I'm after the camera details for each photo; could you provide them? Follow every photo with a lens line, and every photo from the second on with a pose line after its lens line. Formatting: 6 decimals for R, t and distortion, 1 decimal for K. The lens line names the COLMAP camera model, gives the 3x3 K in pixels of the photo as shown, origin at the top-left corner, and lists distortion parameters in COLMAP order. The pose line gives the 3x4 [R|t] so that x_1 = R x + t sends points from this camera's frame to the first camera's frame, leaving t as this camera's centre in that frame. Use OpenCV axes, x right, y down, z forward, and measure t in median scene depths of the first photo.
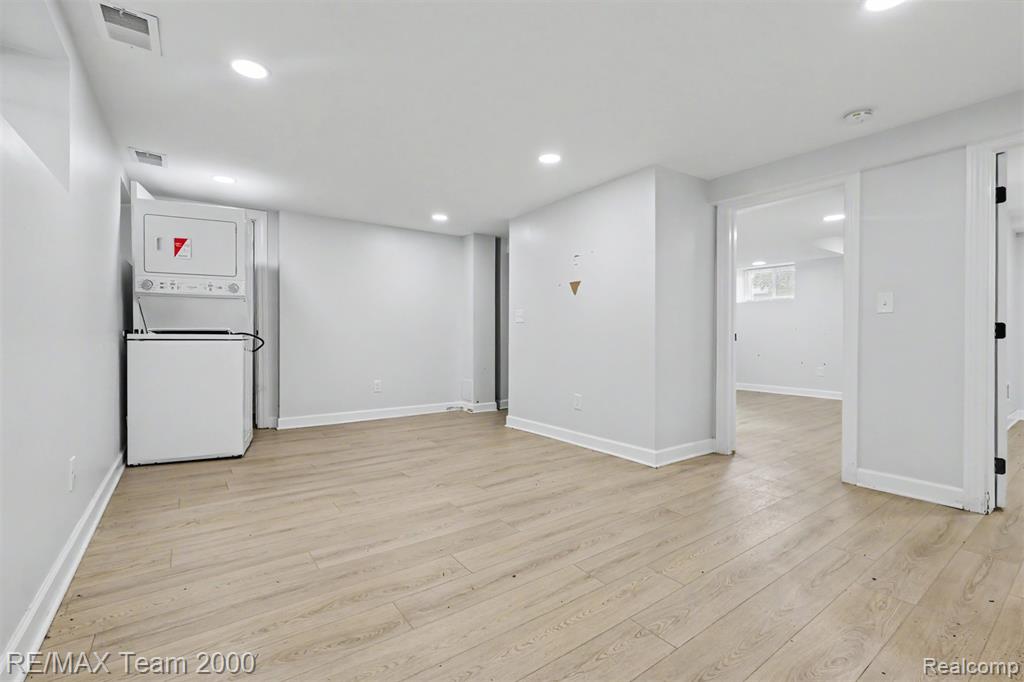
lens RADIAL K [[451.8, 0, 512.3], [0, 451.8, 331.9], [0, 0, 1]] dist [0.000893, 0.000223]
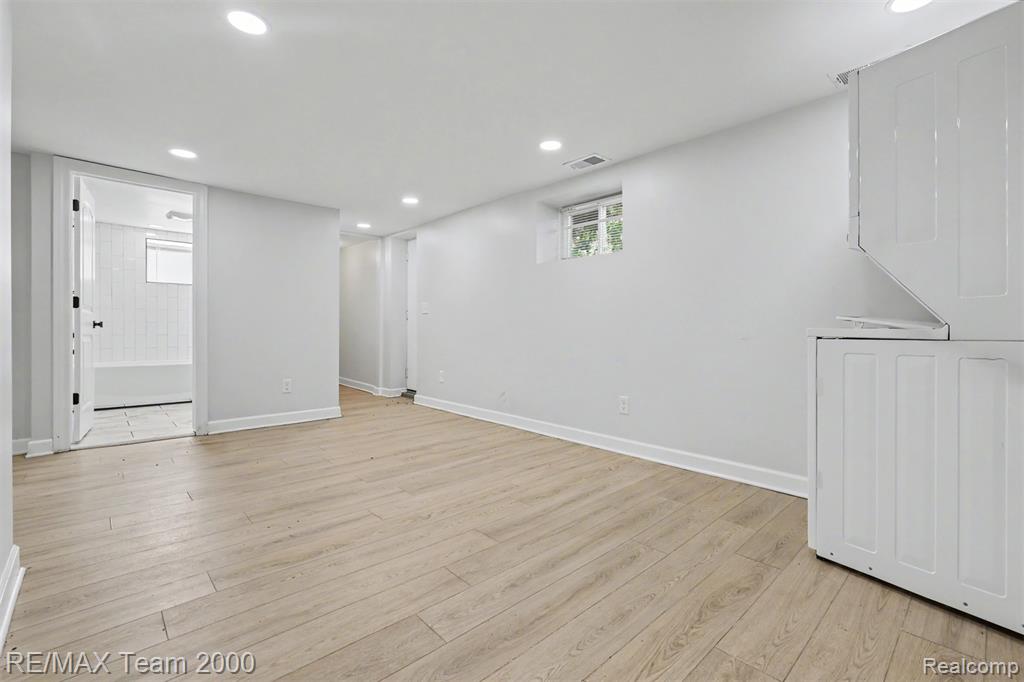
lens RADIAL K [[443.1, 0, 513.8], [0, 443.1, 336.0], [0, 0, 1]] dist [0.001112, 0.000228]
pose [[-0.992471, -0.002064, -0.122459, -0.244164], [-0.003106, 0.999961, 0.008321, 0.018943], [0.122437, 0.008638, -0.992439, 2.021420]]
